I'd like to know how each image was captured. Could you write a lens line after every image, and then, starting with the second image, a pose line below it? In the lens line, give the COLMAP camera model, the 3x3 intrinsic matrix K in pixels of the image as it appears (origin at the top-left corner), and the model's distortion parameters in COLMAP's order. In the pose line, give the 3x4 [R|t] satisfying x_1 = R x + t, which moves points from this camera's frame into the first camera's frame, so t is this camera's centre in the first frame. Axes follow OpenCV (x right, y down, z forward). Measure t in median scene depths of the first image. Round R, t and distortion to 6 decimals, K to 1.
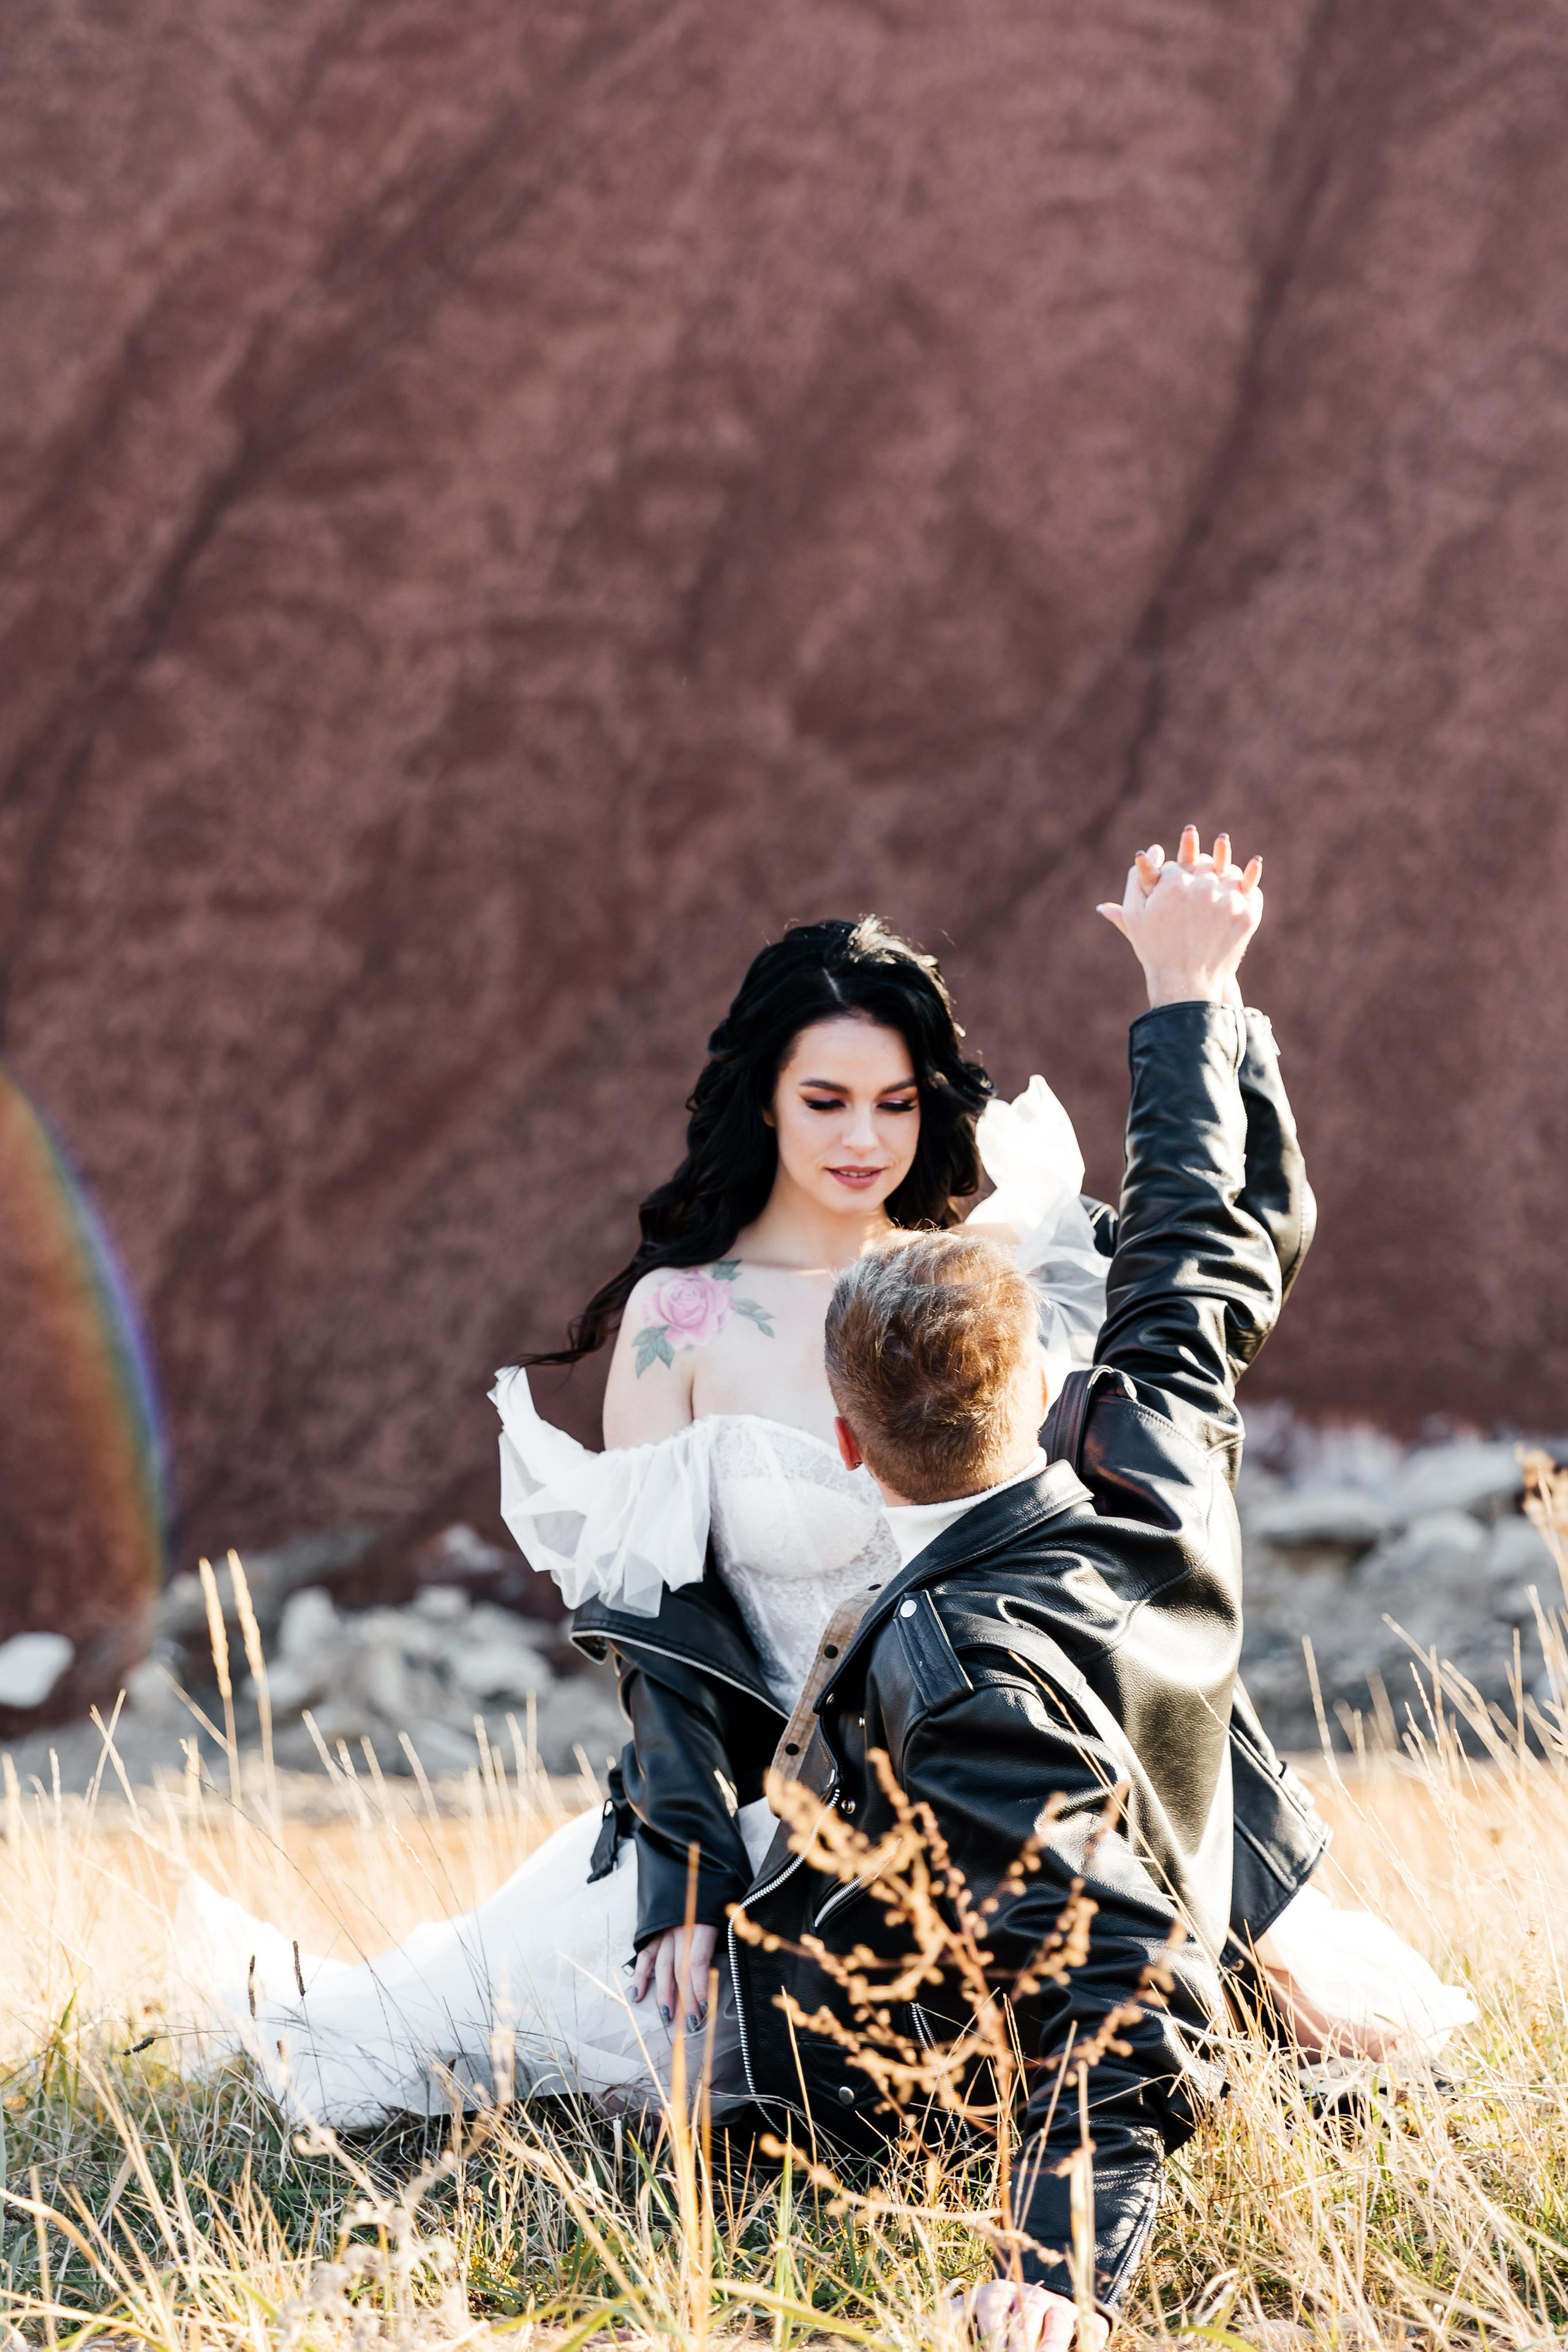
lens RADIAL K [[4269.9, 0, 764.2], [0, 4269.9, 1175.3], [0, 0, 1]] dist [0.225016, 0.000000]
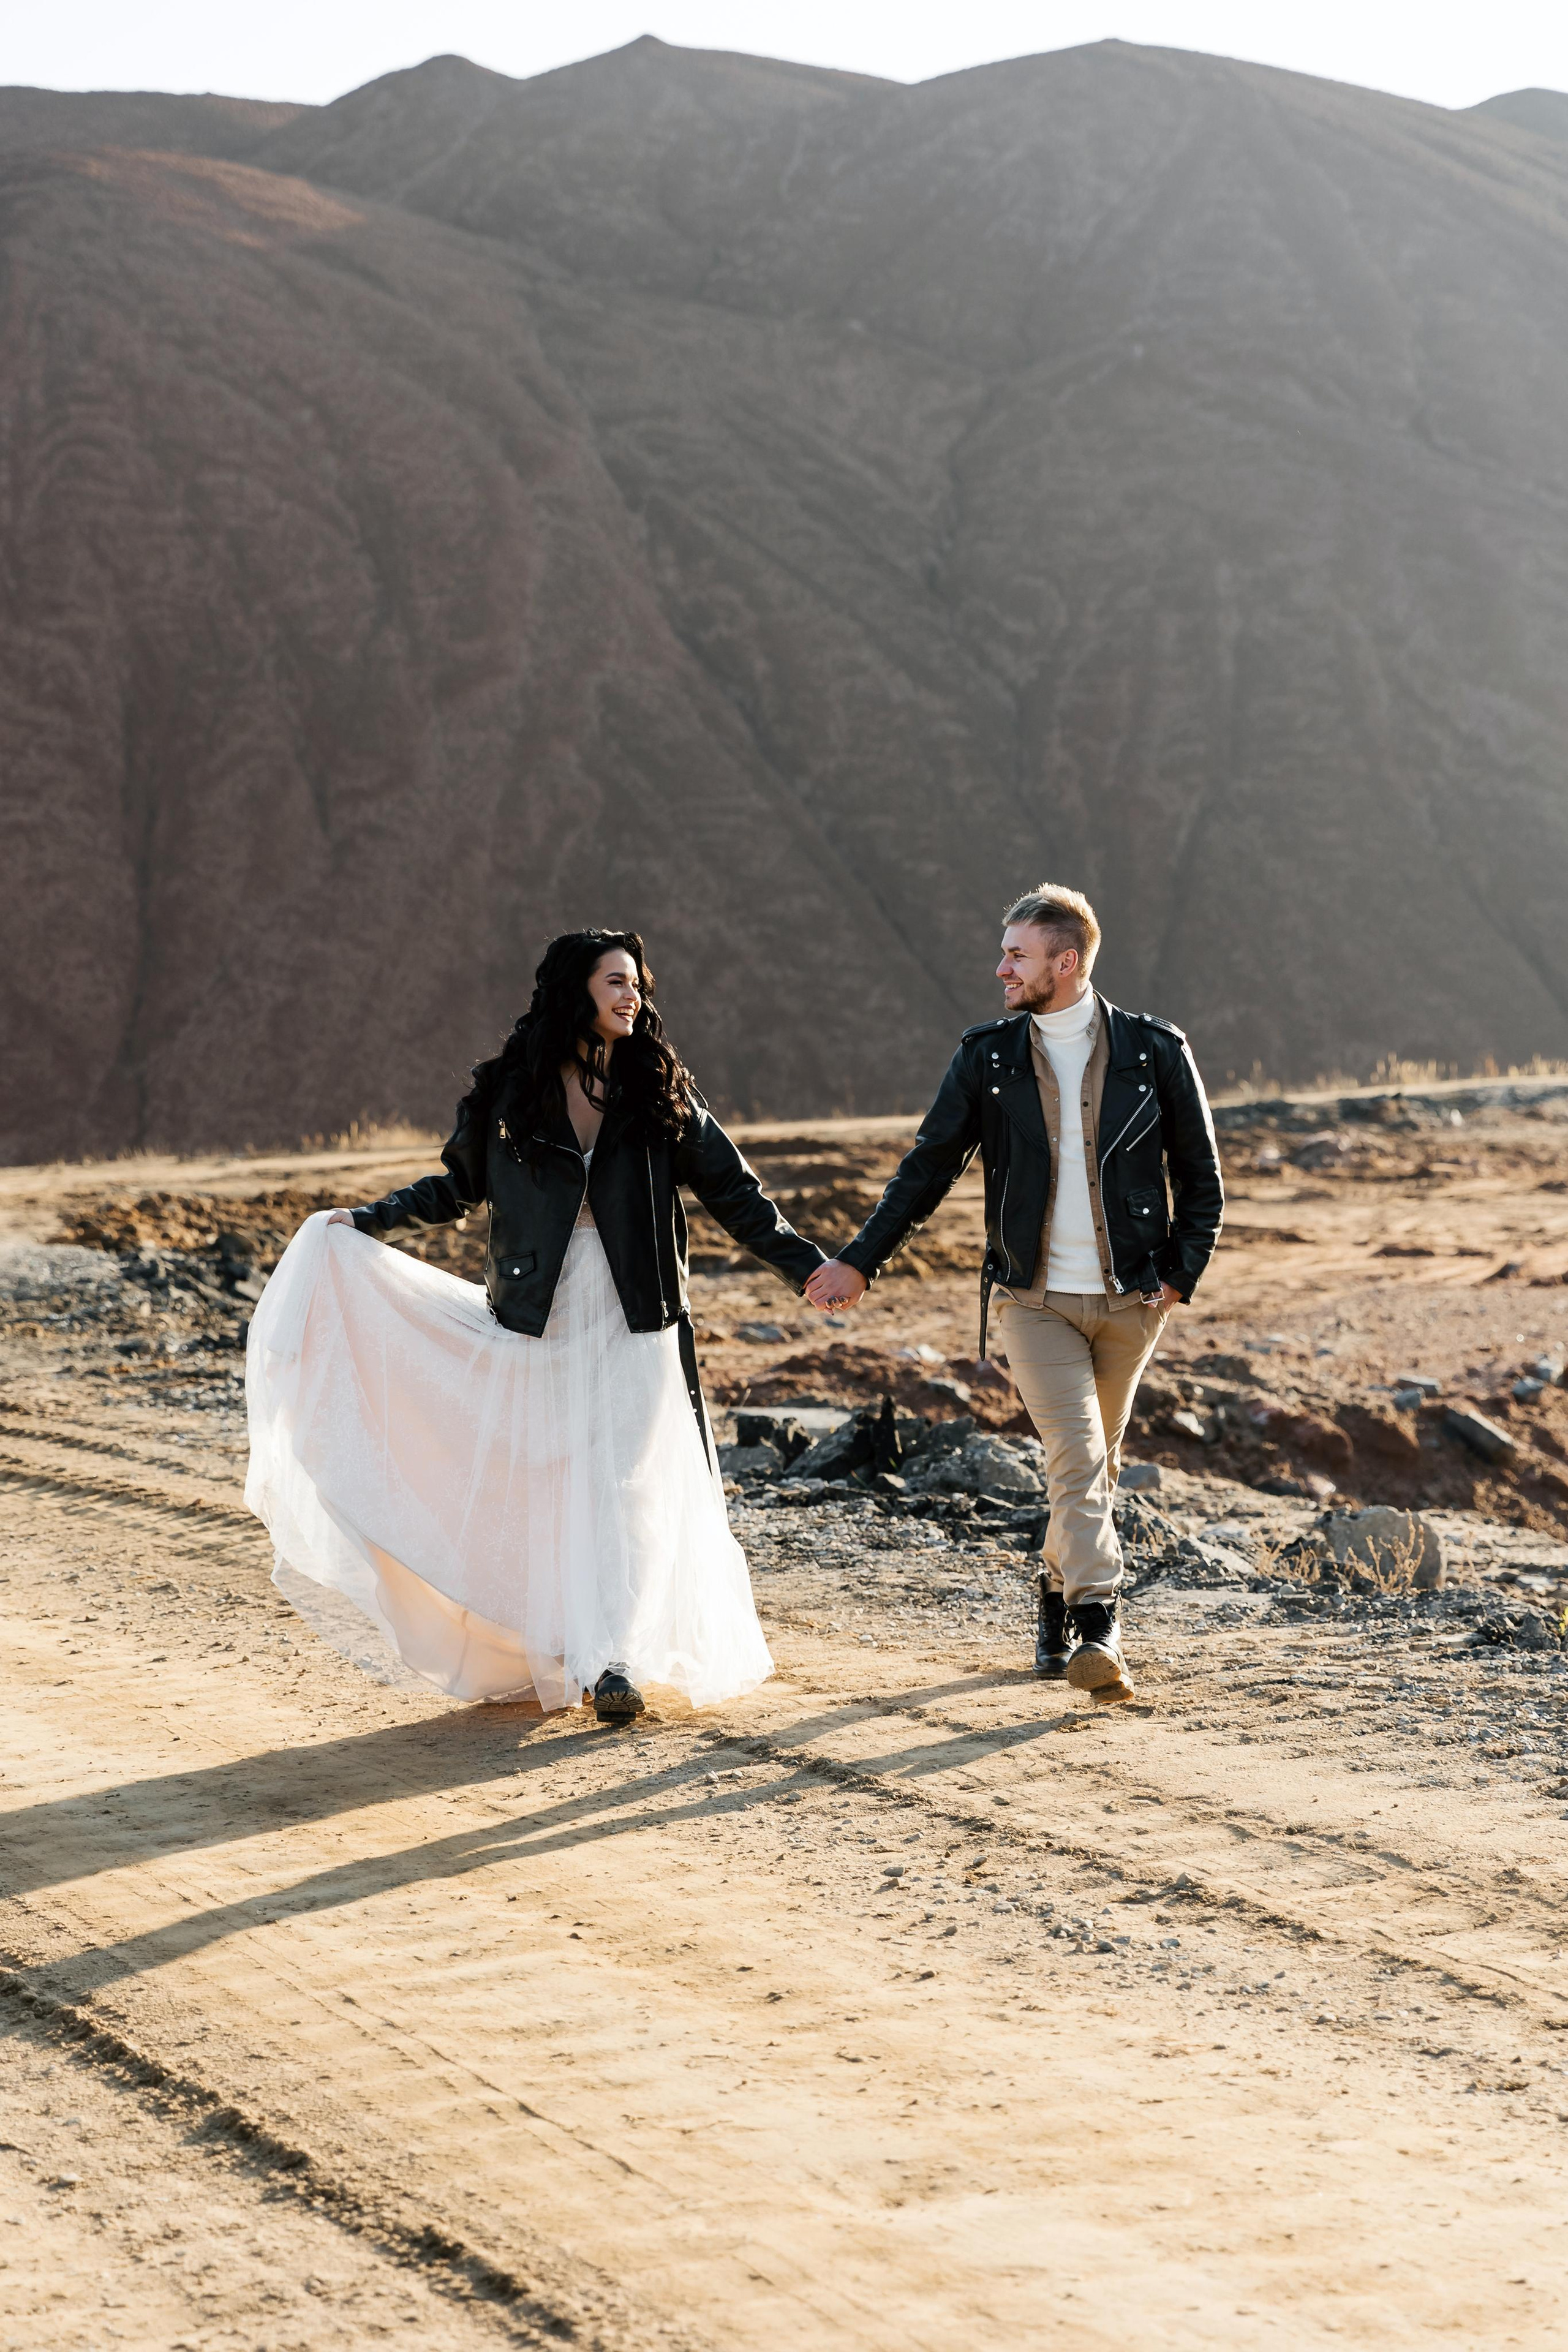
lens RADIAL K [[4269.9, 0, 803.4], [0, 4269.9, 1177.0], [0, 0, 1]] dist [0.225016, 0.000000]
pose [[0.923166, -0.038975, 0.382422, -0.346102], [0.073198, 0.994467, -0.075348, 0.092209], [-0.377369, 0.097552, 0.920911, -0.845927]]
